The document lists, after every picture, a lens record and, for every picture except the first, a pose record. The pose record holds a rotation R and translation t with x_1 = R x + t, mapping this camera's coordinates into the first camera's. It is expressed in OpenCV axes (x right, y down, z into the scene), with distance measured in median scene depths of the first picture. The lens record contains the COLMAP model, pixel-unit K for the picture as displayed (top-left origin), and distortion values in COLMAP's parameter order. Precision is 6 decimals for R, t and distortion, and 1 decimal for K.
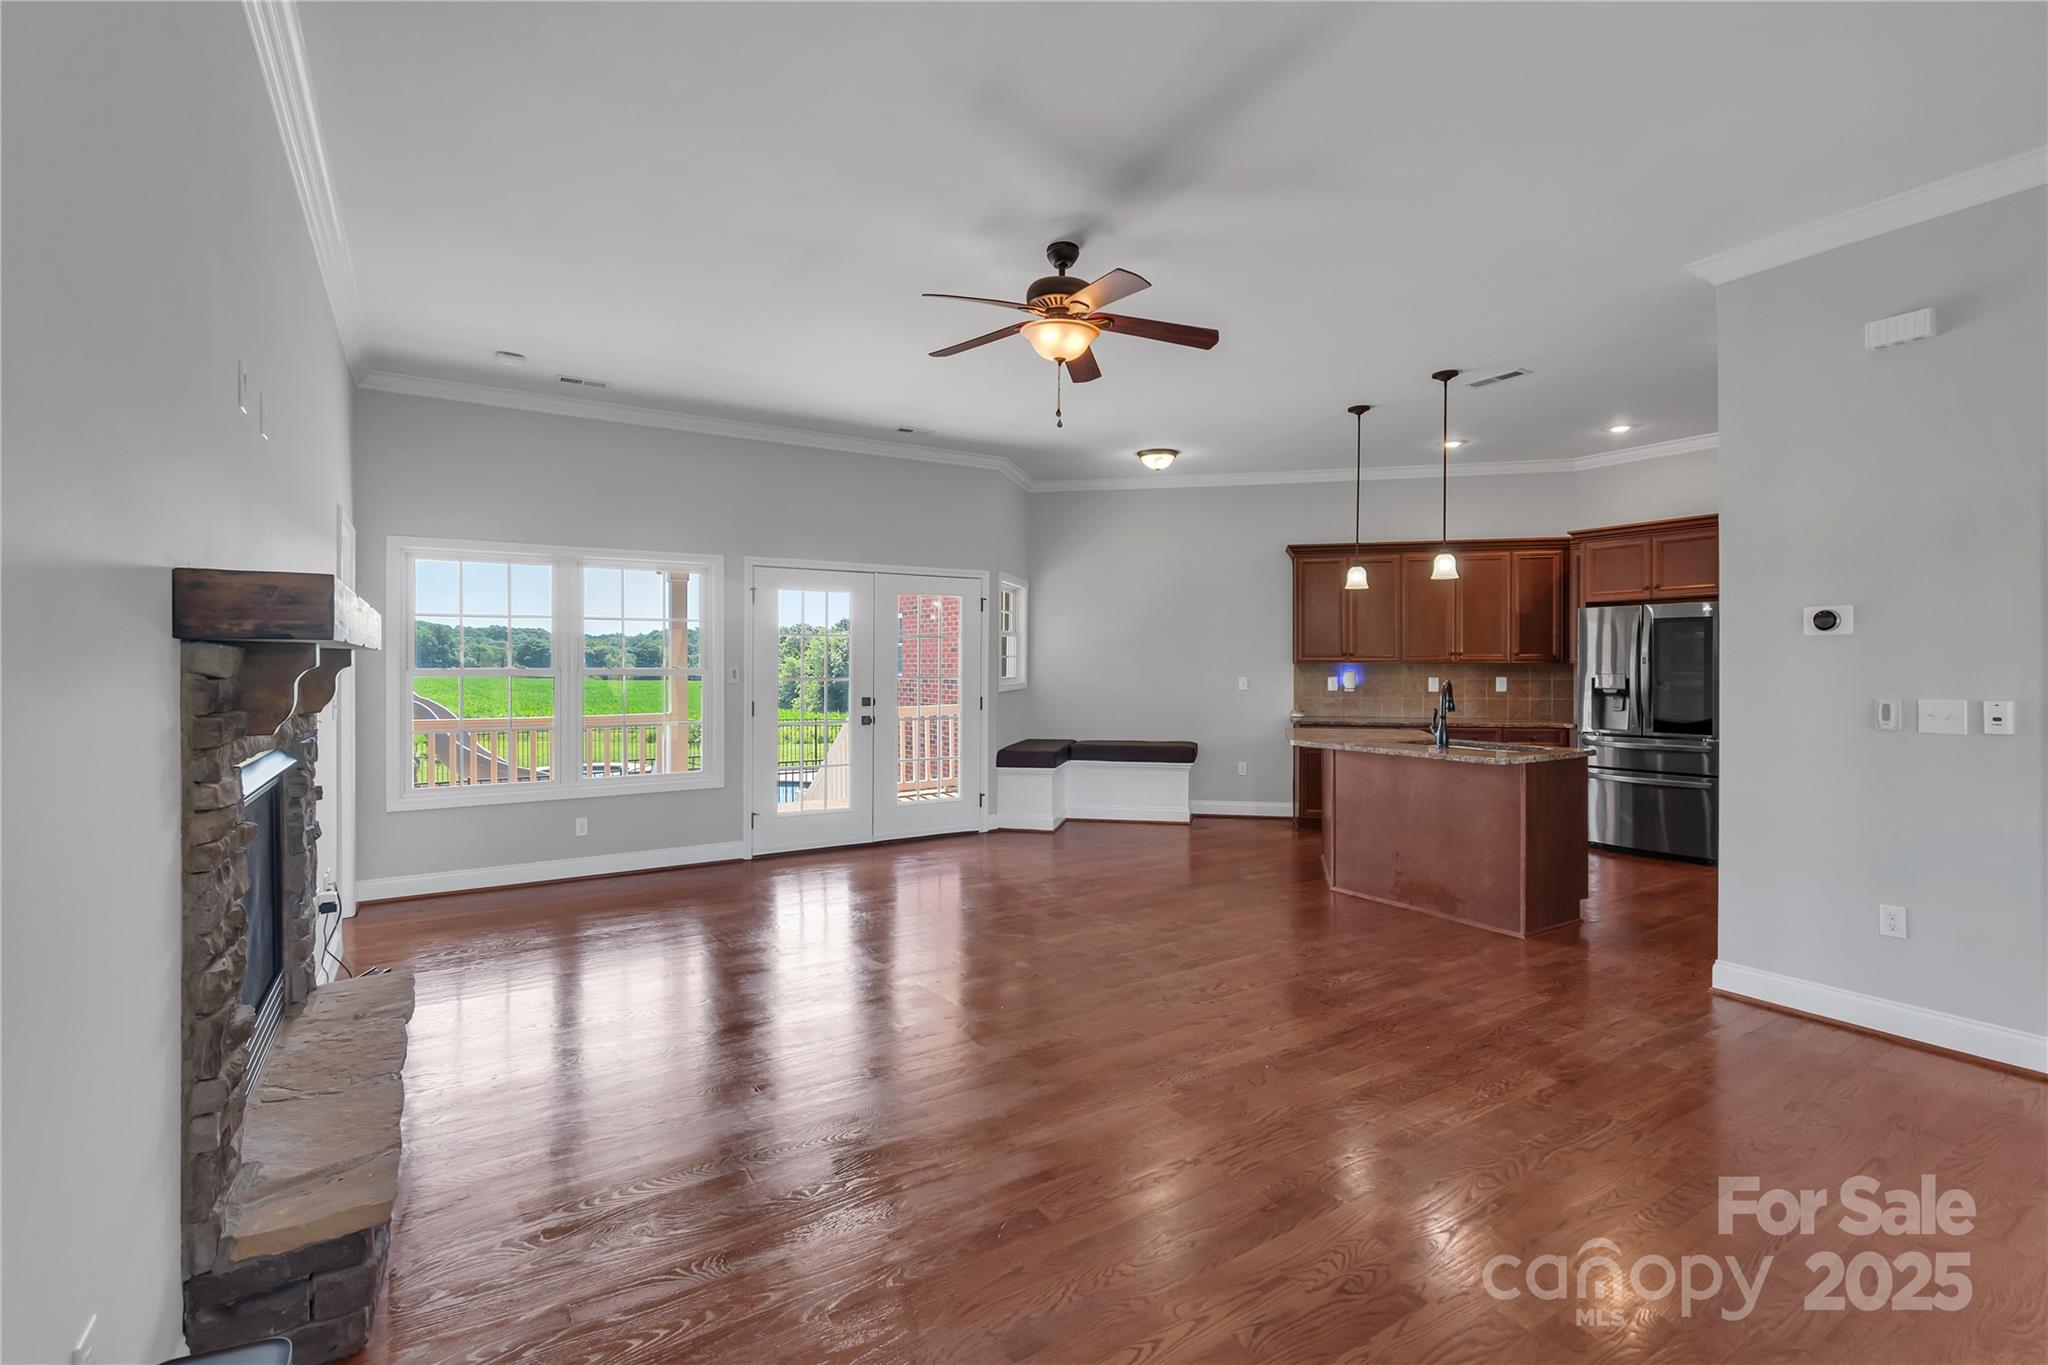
lens RADIAL K [[935.0, 0, 1021.0], [0, 935.0, 665.3], [0, 0, 1]] dist [0.001652, -0.001126]
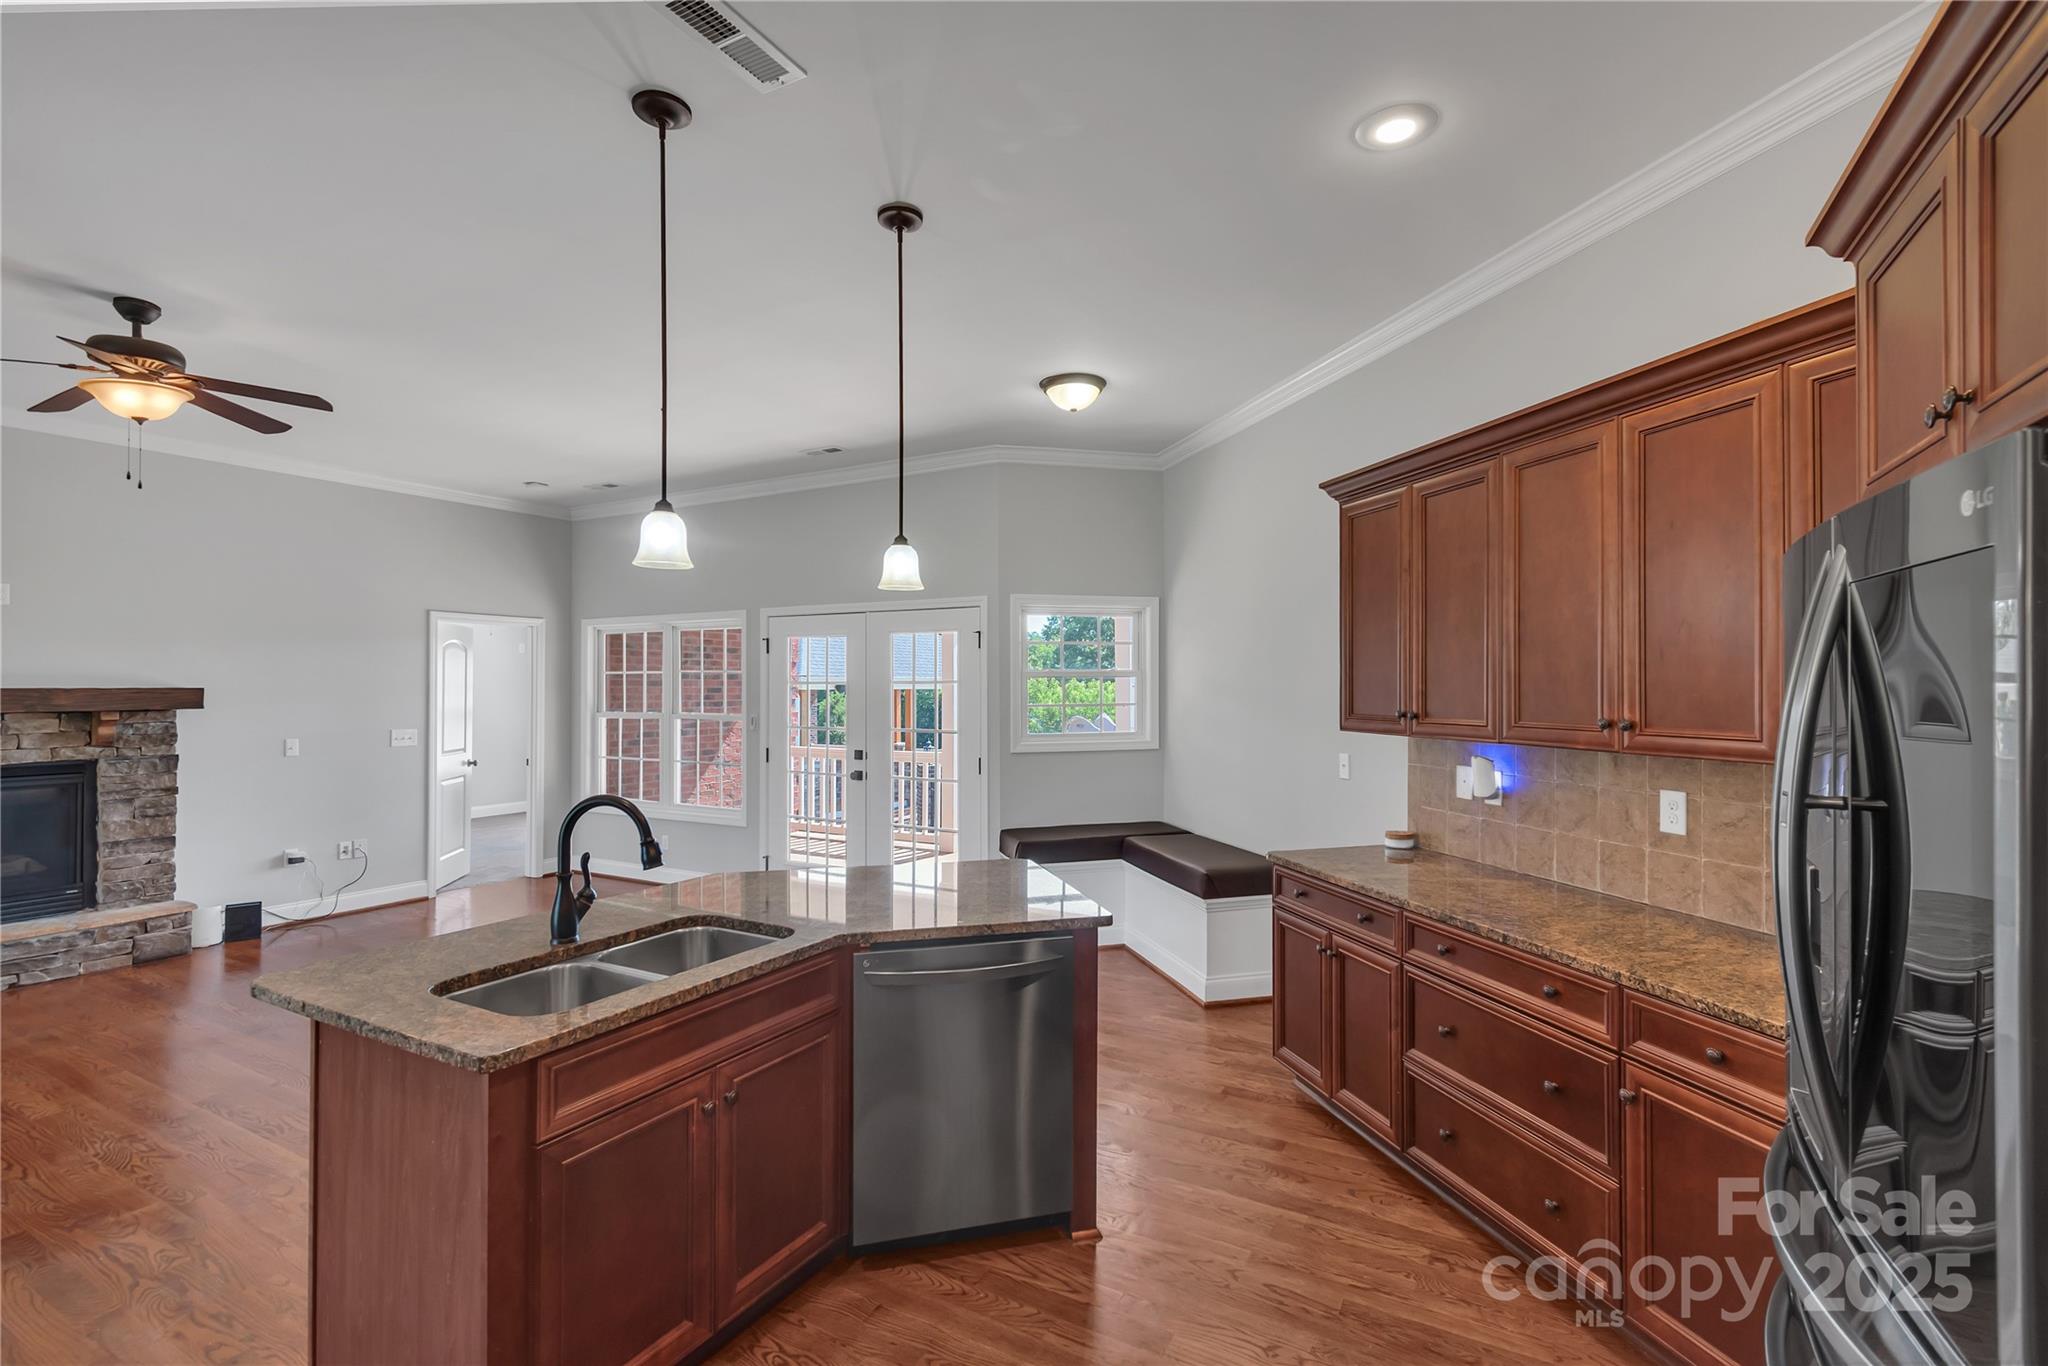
lens RADIAL K [[935.0, 0, 1041.7], [0, 935.0, 667.2], [0, 0, 1]] dist [0.001652, -0.001126]
pose [[0.471733, -0.018365, -0.881550, 0.680385], [-0.000981, 0.999772, -0.021353, -0.025566], [0.881741, 0.010938, 0.471607, 0.691935]]
